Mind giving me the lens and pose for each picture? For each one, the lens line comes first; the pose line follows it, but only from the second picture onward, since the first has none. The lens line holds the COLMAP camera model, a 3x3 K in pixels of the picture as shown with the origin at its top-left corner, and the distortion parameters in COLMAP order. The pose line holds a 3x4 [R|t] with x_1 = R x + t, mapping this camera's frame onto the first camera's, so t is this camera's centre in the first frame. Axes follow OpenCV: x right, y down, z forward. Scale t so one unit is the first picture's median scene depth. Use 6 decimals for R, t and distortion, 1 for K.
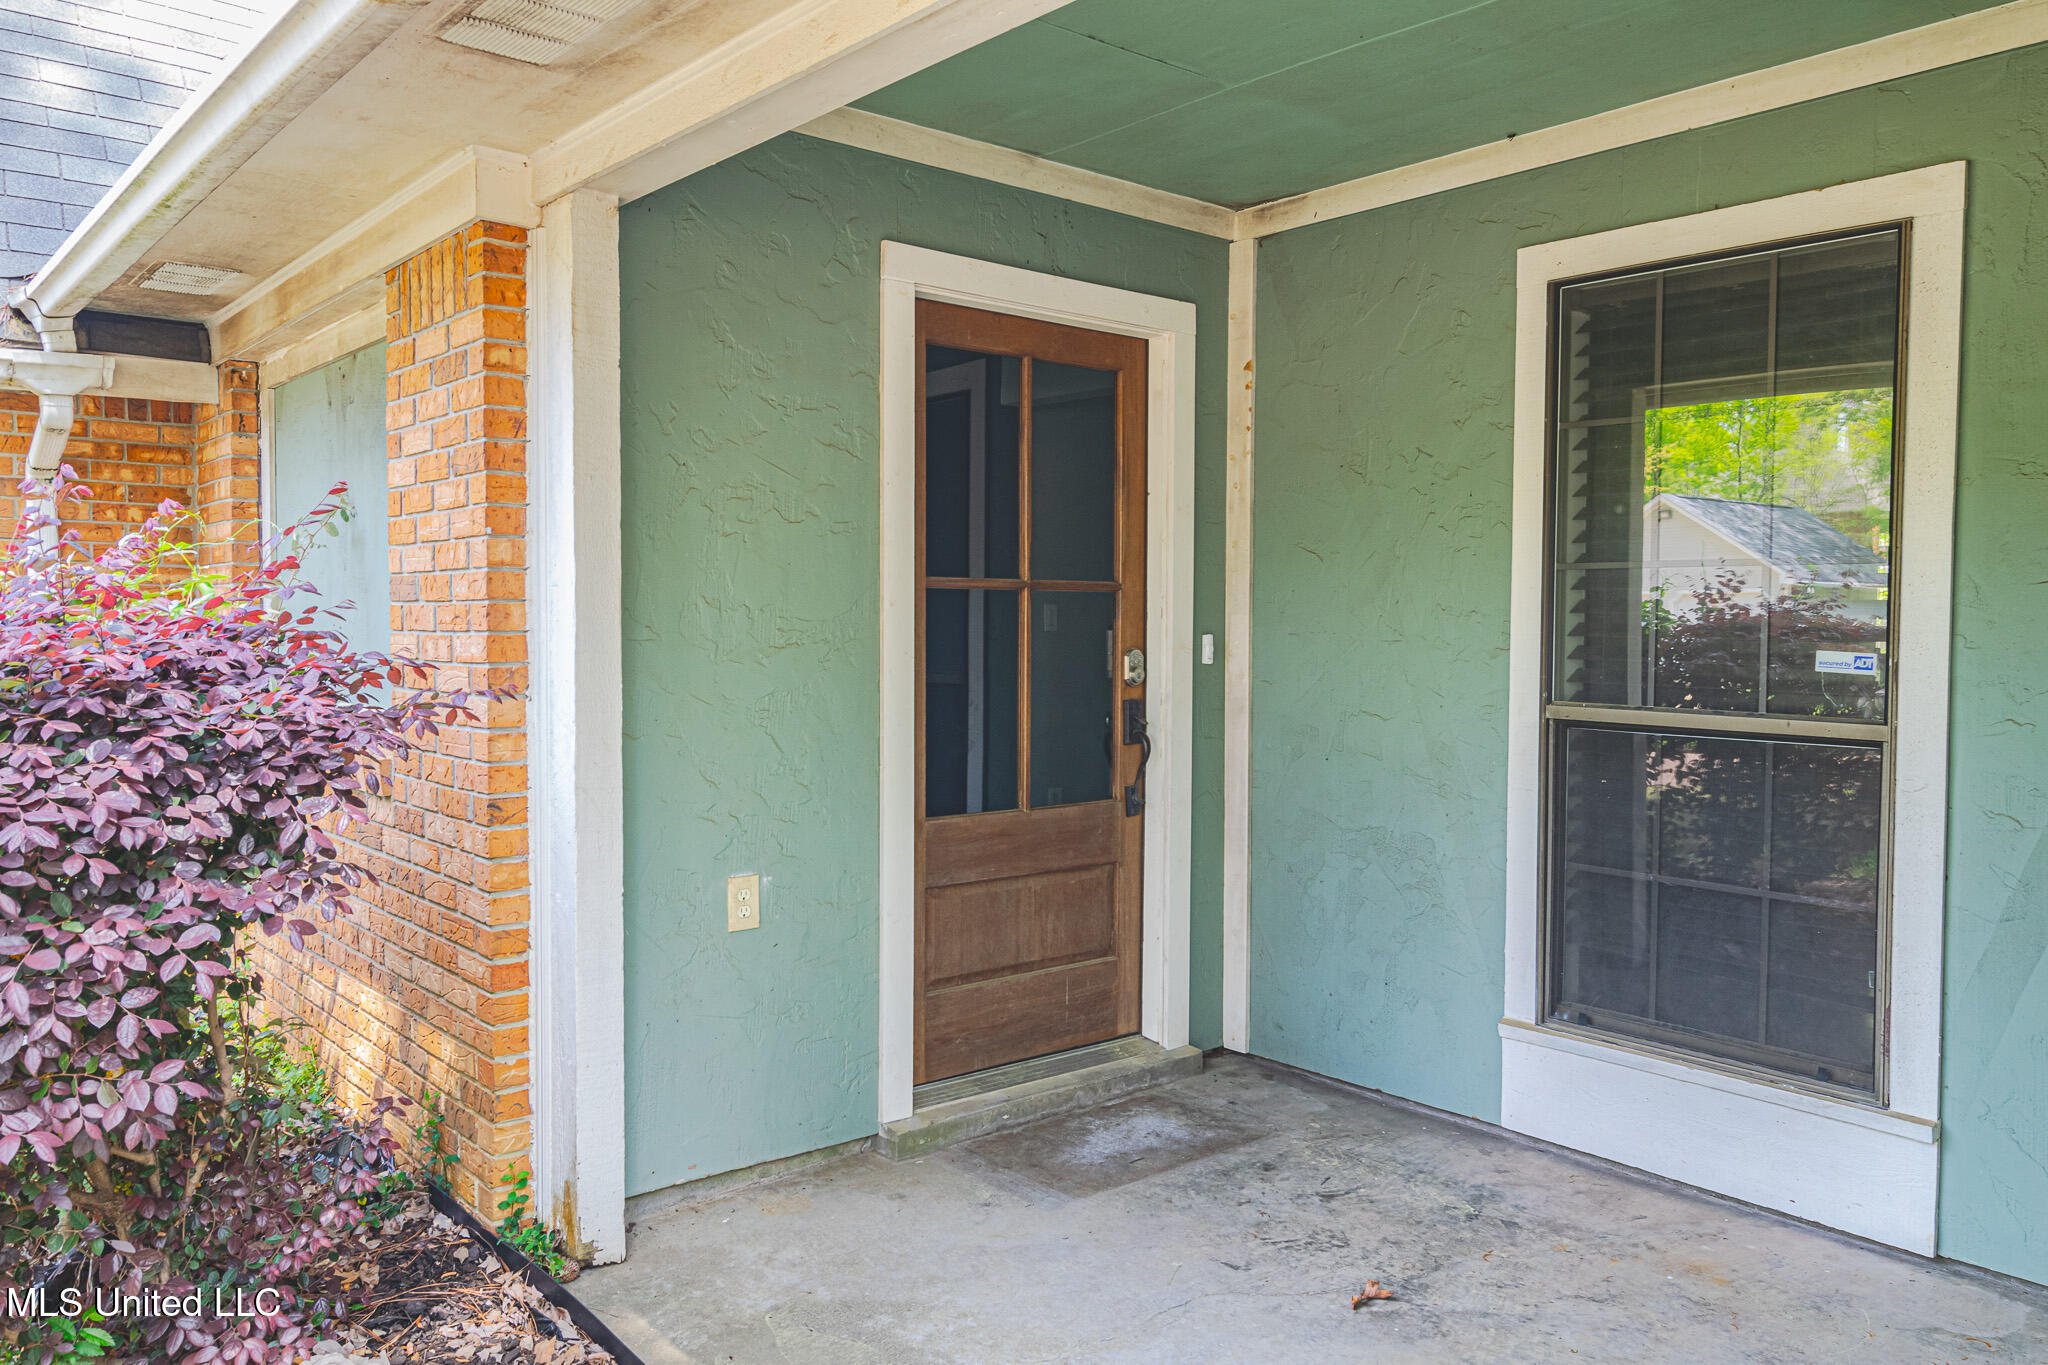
lens RADIAL K [[1513.6, 0, 1024.0], [0, 1513.6, 682.5], [0, 0, 1]] dist [0.000015, -0.000107]
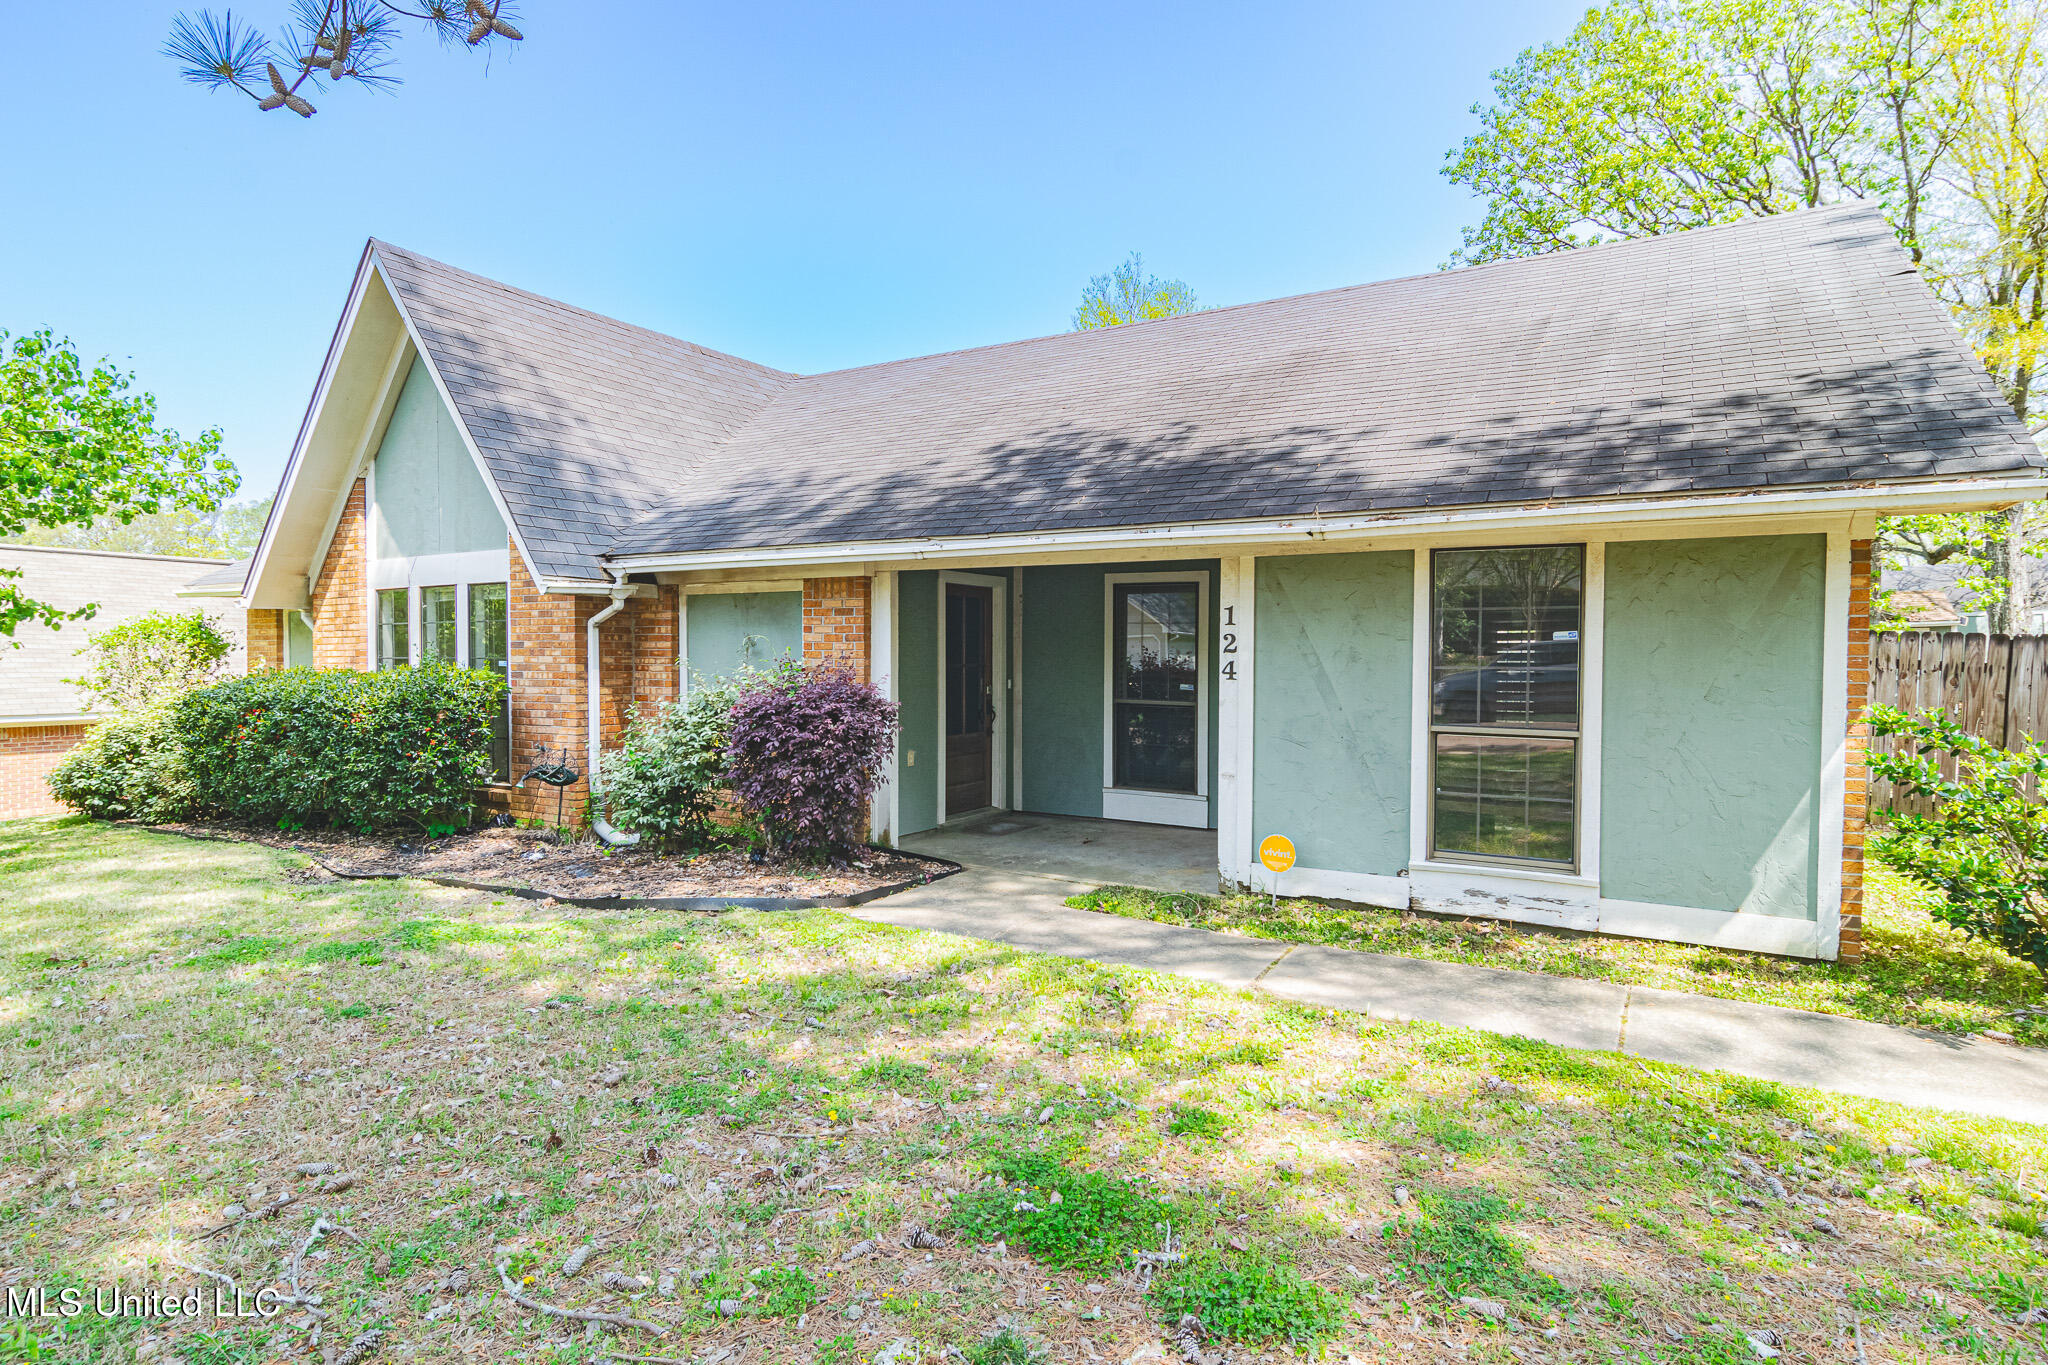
lens RADIAL K [[1098.6, 0, 1024.0], [0, 1098.6, 682.5], [0, 0, 1]] dist [0.005162, 0.001799]
pose [[0.944250, -0.010309, 0.329068, -0.646768], [0.014280, 0.999851, -0.009653, -0.002482], [-0.328919, 0.013814, 0.944257, -1.265841]]
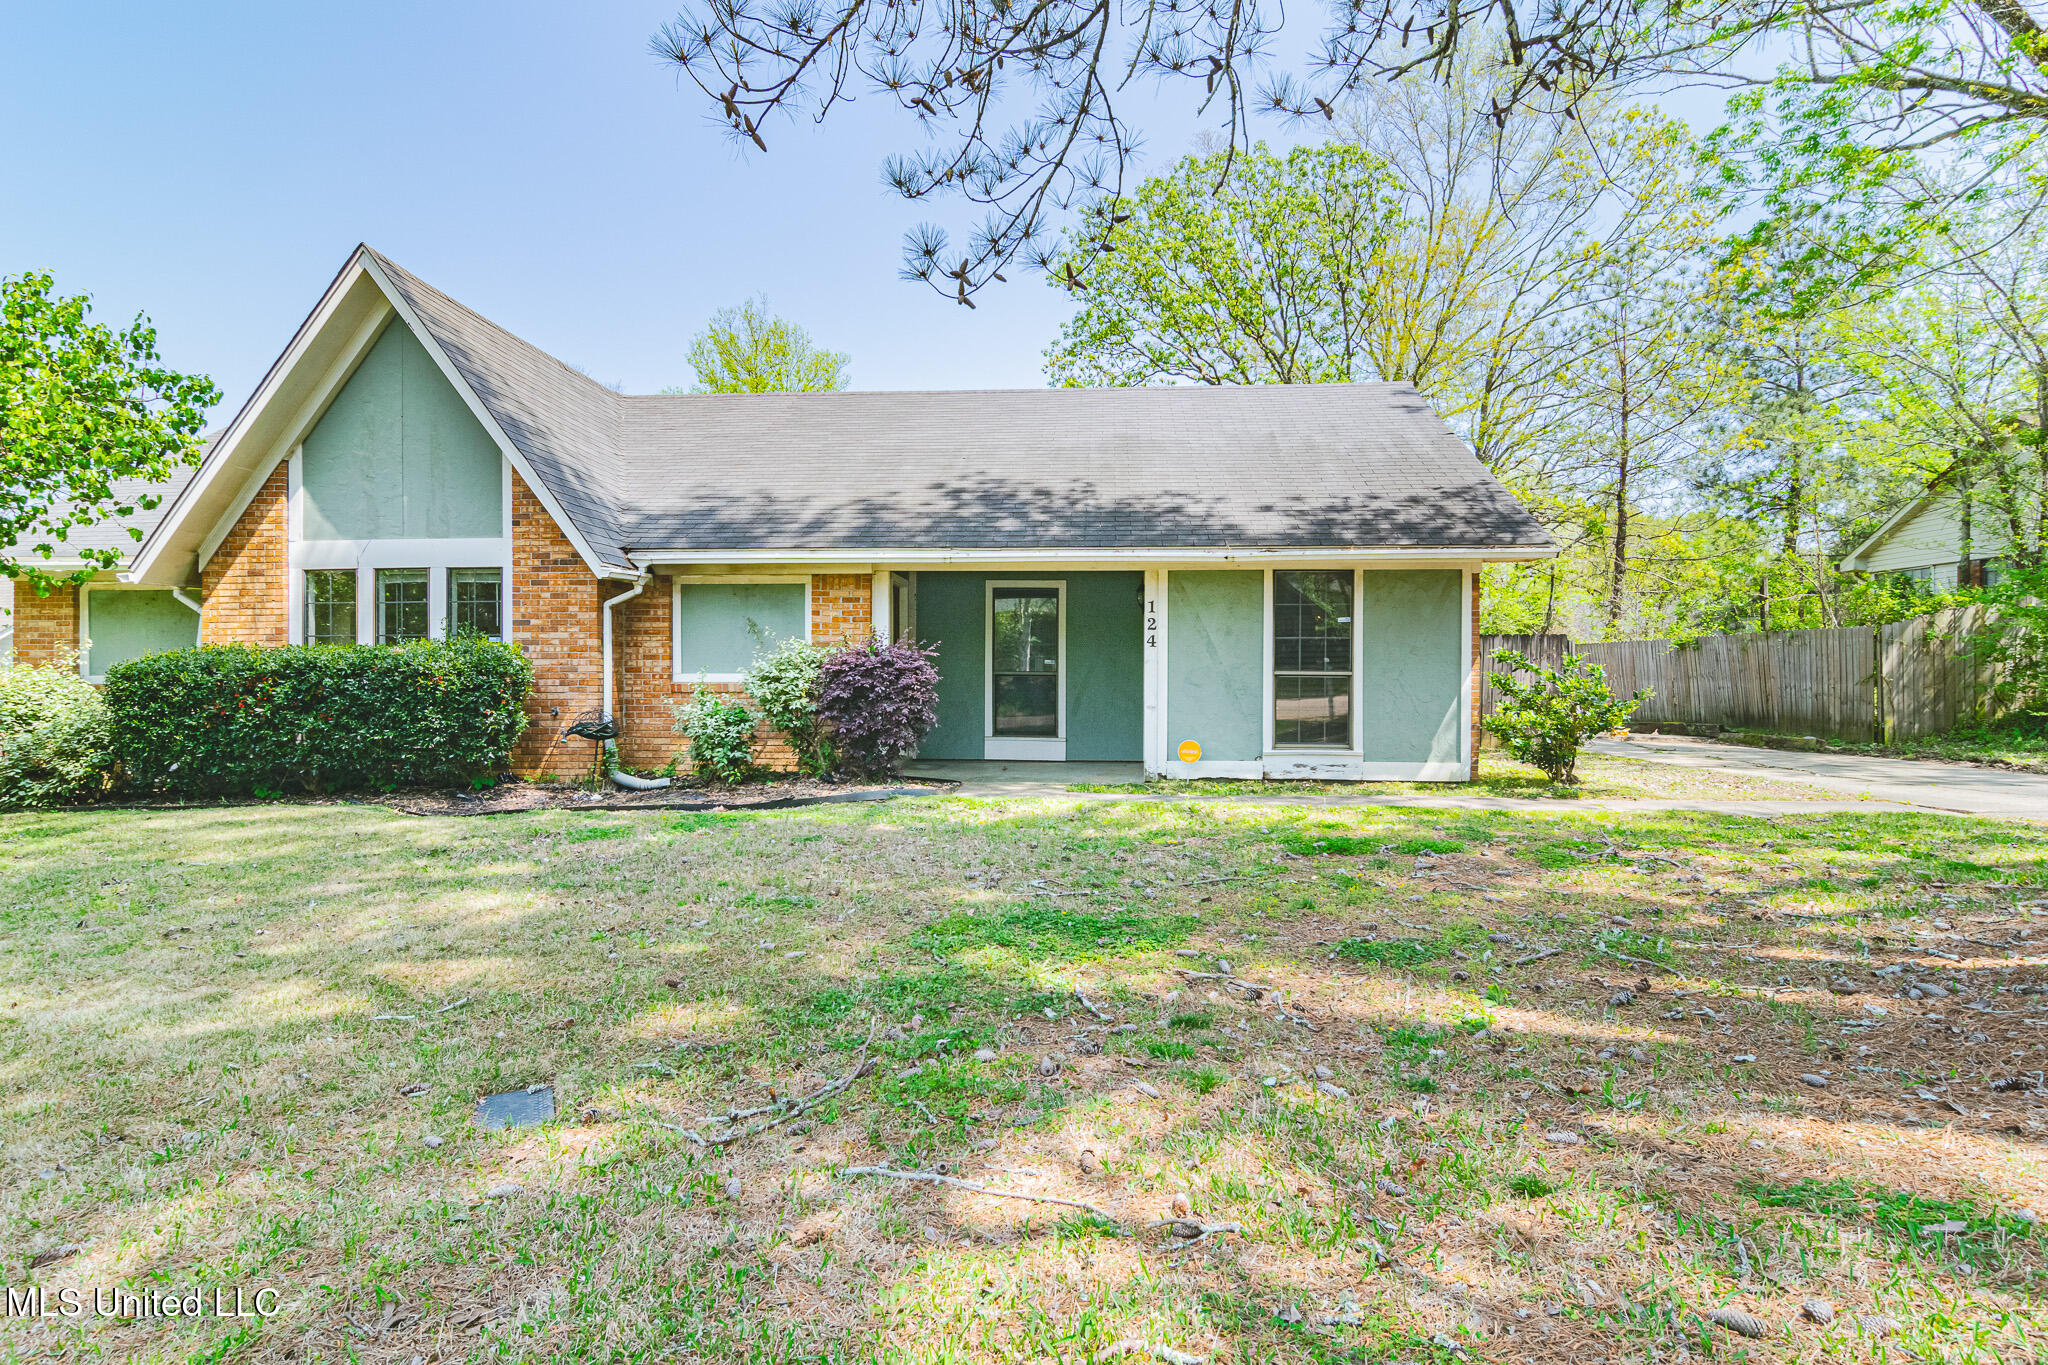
lens RADIAL K [[1098.6, 0, 1024.0], [0, 1098.6, 682.5], [0, 0, 1]] dist [0.005162, 0.001799]
pose [[0.699535, -0.006004, 0.714574, -1.913892], [0.029965, 0.999332, -0.020938, 0.113705], [-0.713970, 0.036059, 0.699247, -1.427556]]
